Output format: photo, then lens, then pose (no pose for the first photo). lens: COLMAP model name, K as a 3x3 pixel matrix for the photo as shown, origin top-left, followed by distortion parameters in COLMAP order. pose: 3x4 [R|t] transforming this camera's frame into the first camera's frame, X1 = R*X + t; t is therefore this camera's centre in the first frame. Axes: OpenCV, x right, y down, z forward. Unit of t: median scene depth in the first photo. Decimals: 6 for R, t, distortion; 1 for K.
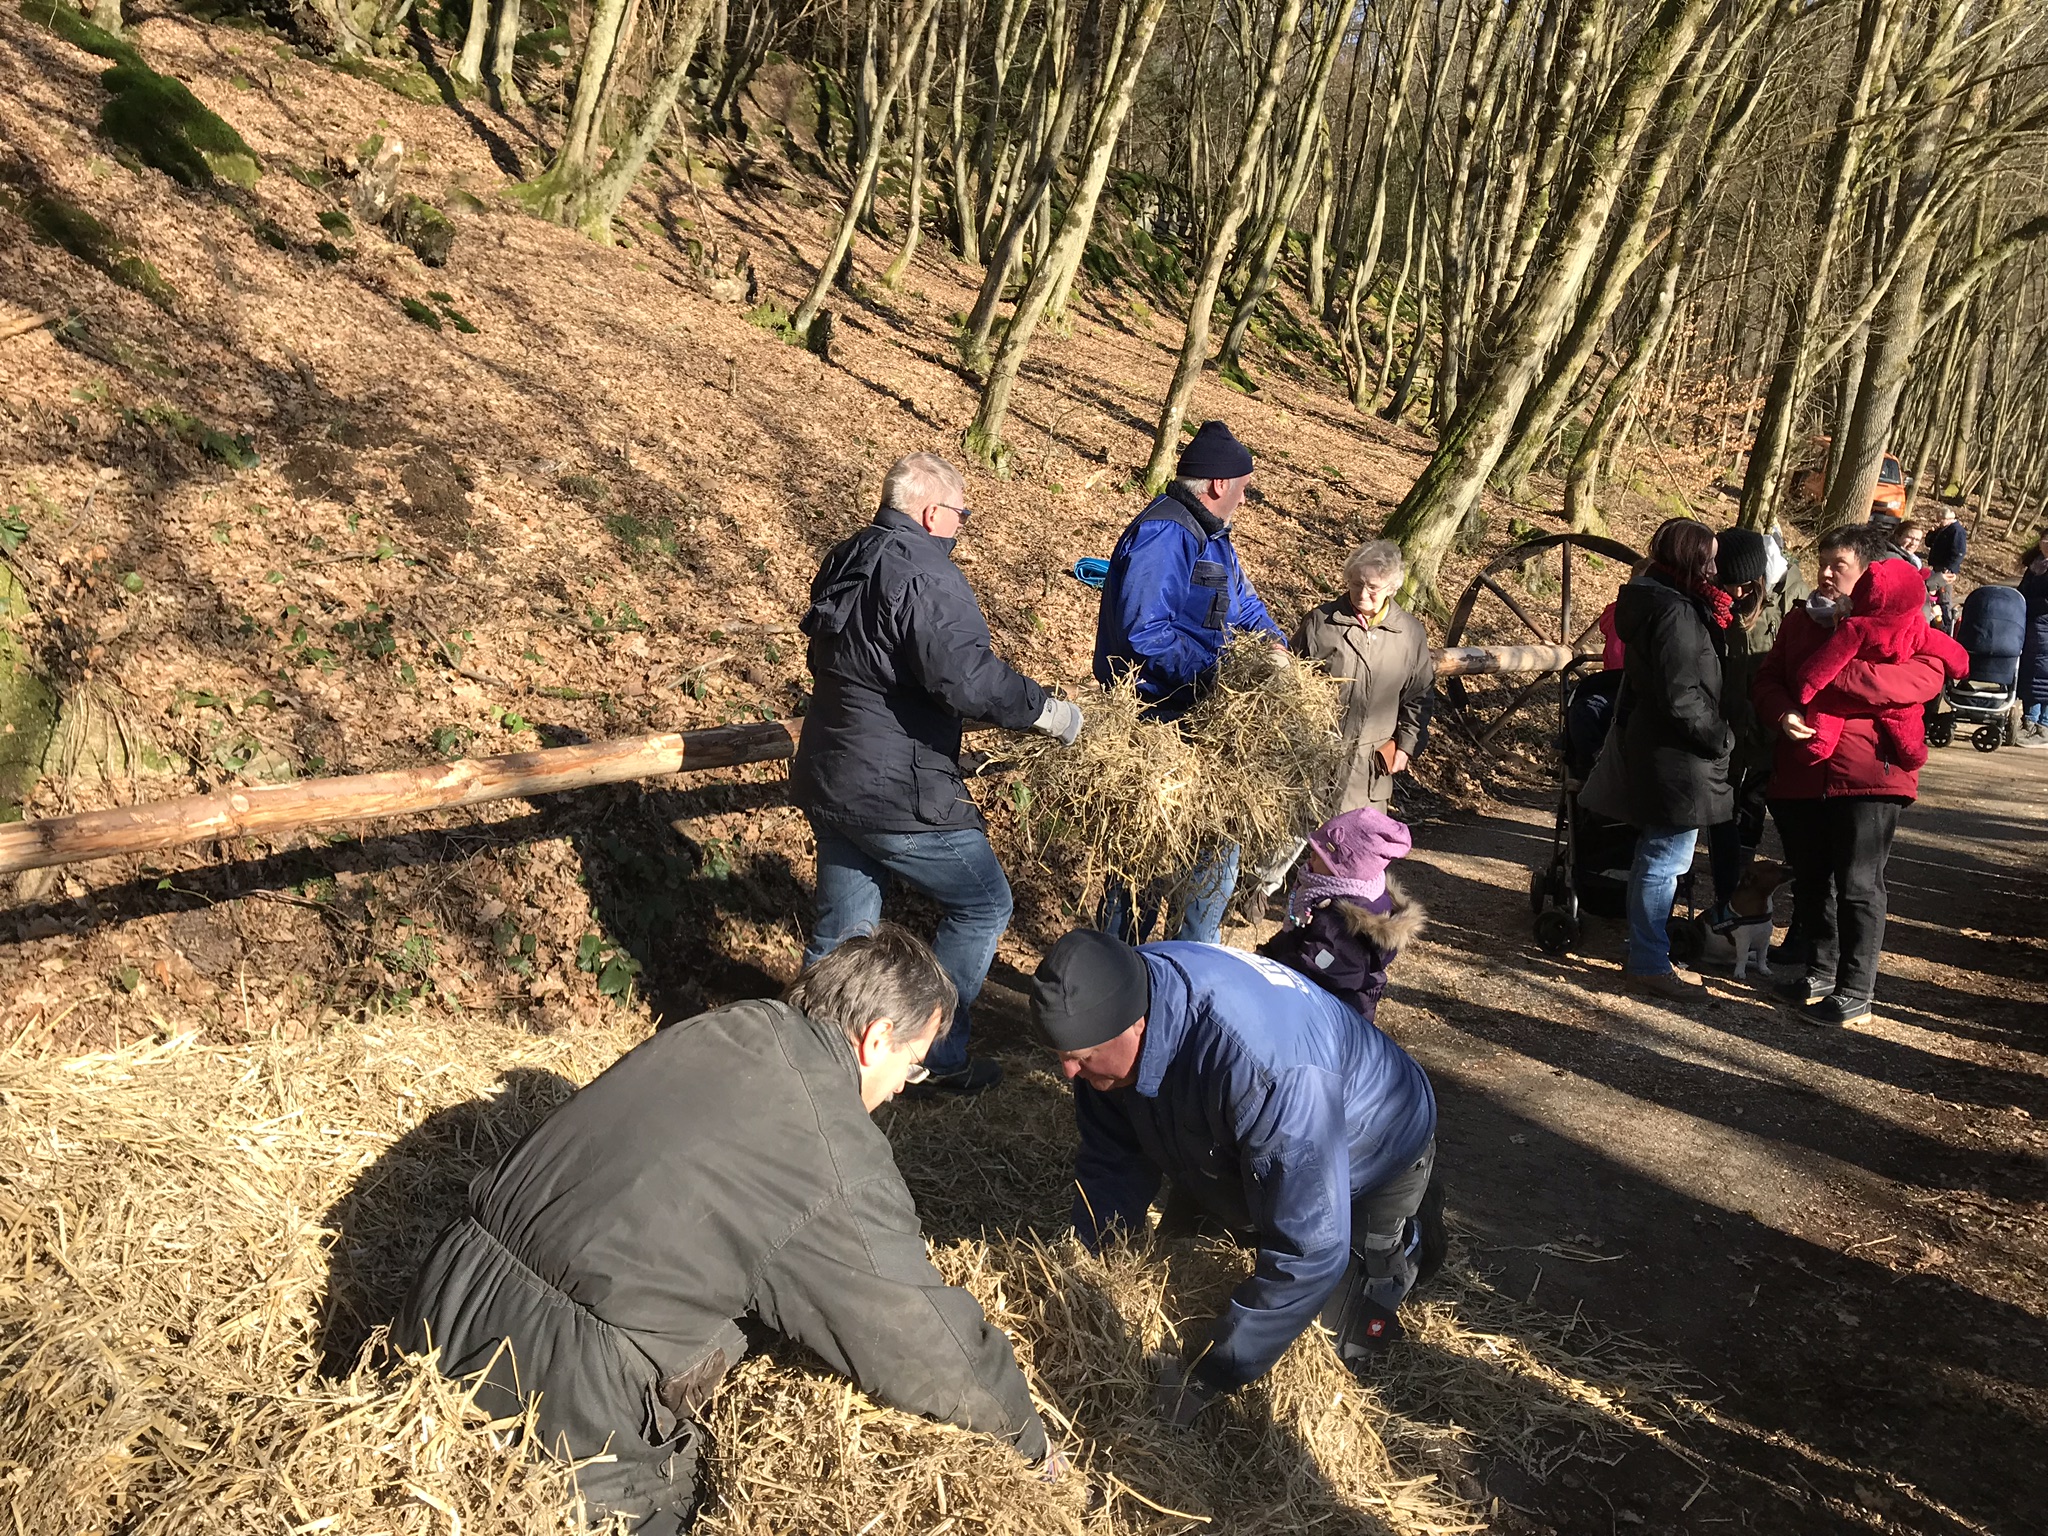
lens RADIAL K [[1650.7, 0, 1024.0], [0, 1650.7, 768.0], [0, 0, 1]] dist [0.005942, 0.002601]
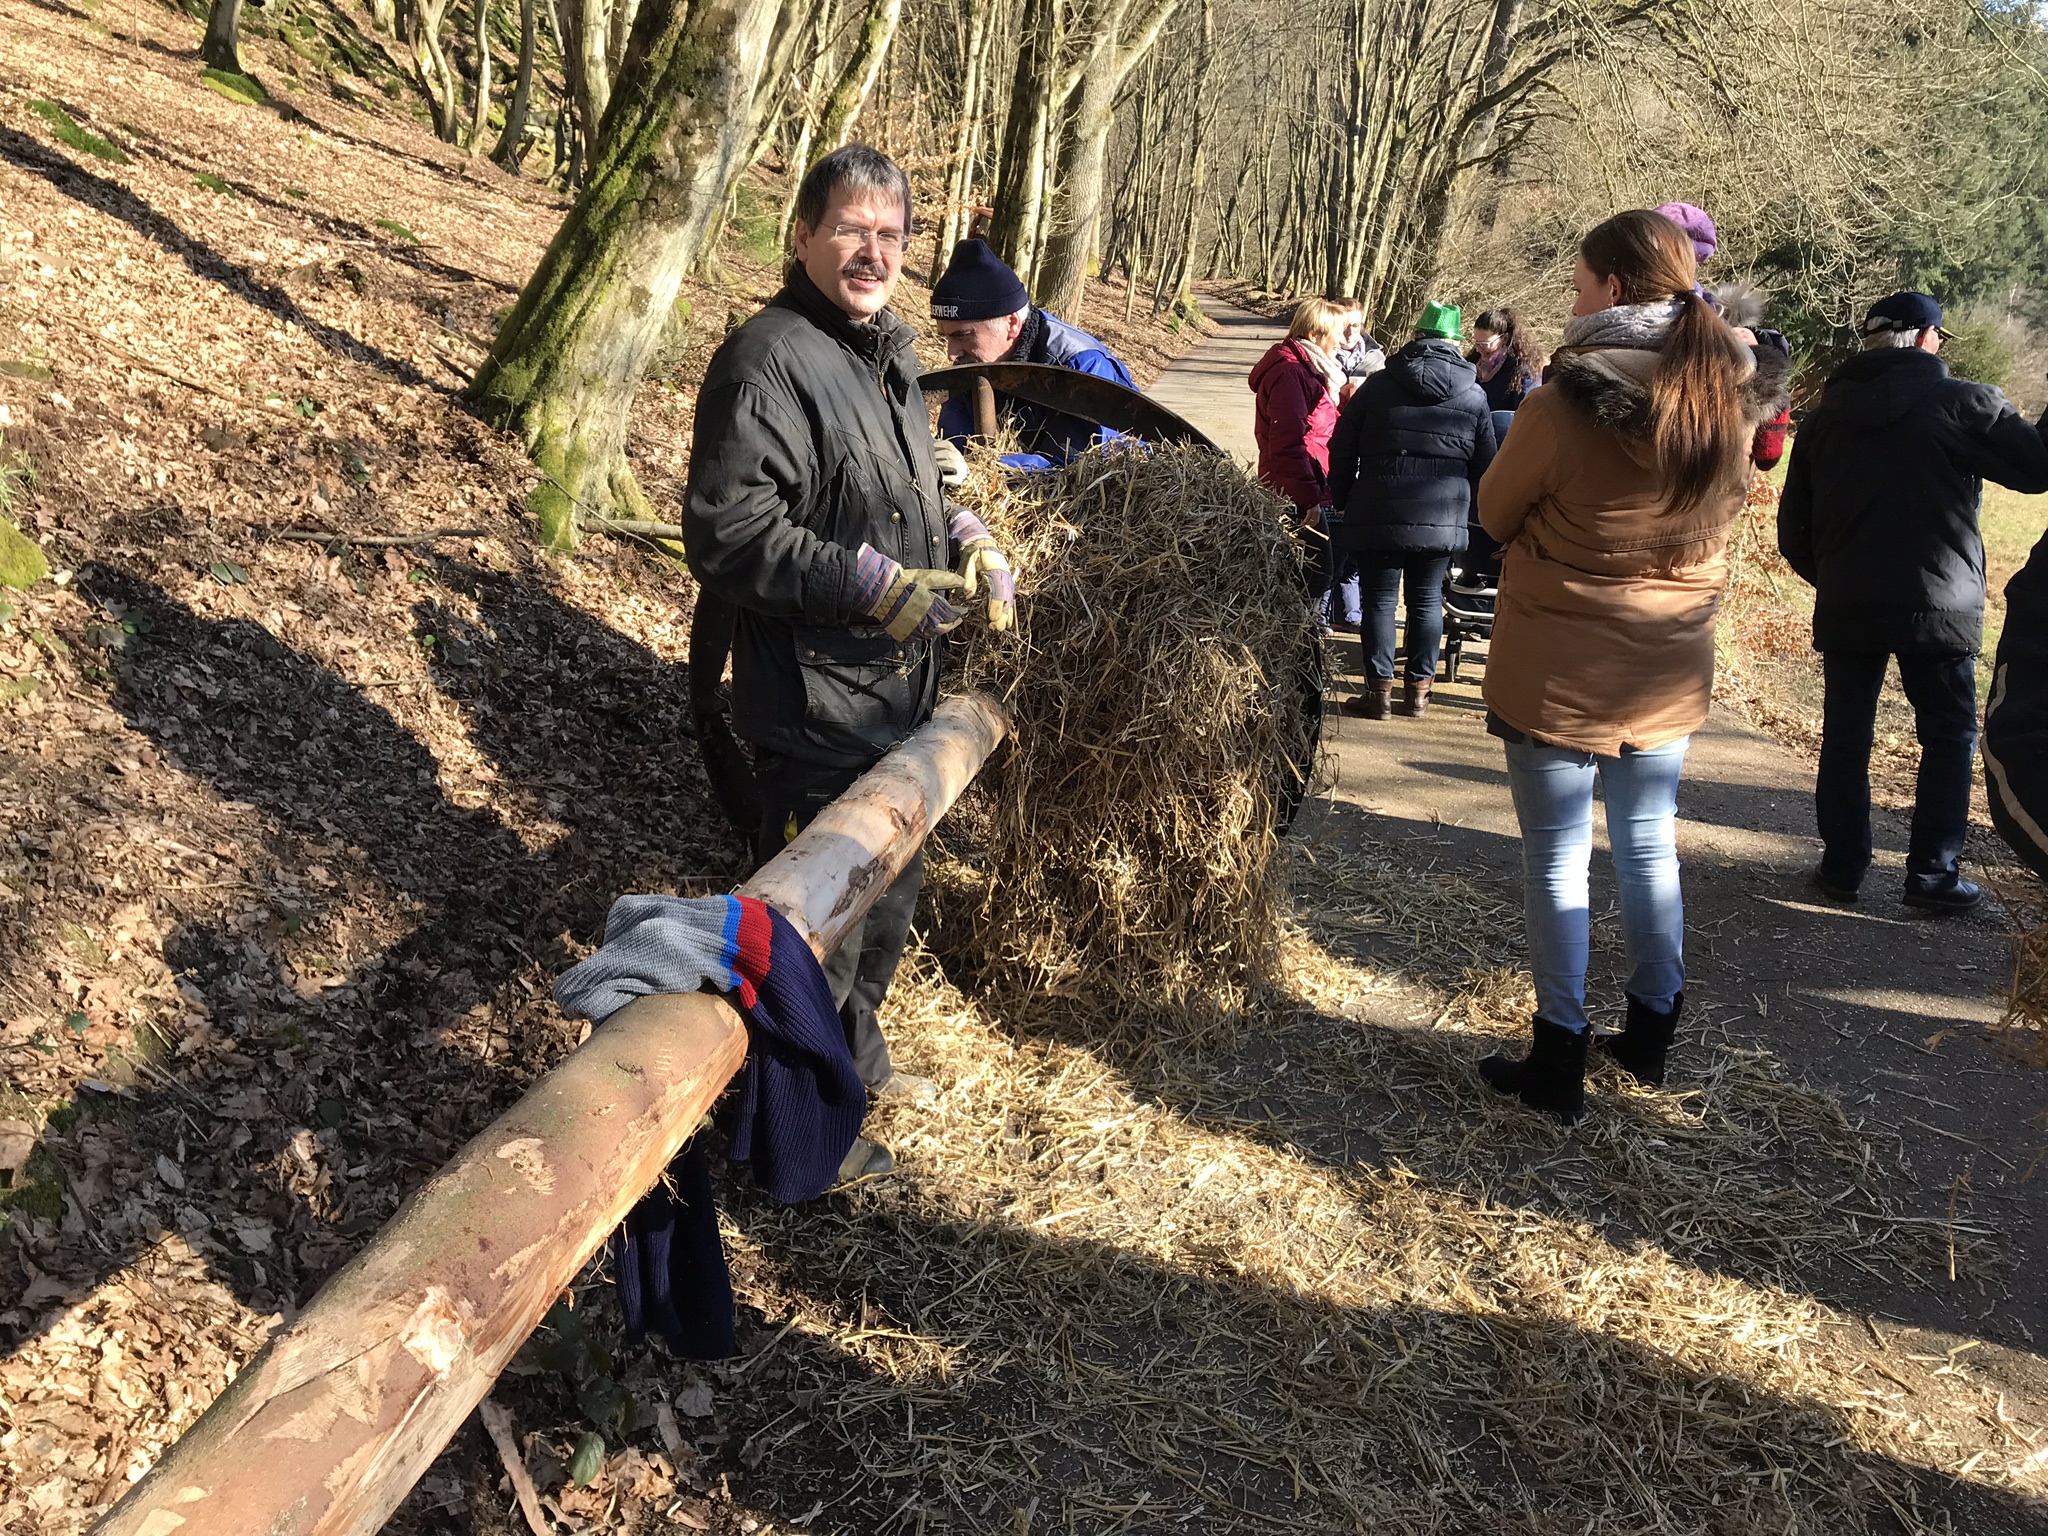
lens RADIAL K [[1650.7, 0, 1024.0], [0, 1650.7, 768.0], [0, 0, 1]] dist [0.005942, 0.002601]
pose [[0.877399, -0.145366, 0.457208, 0.078910], [0.087032, 0.985407, 0.146284, -0.054911], [-0.471801, -0.088557, 0.877247, 0.340380]]
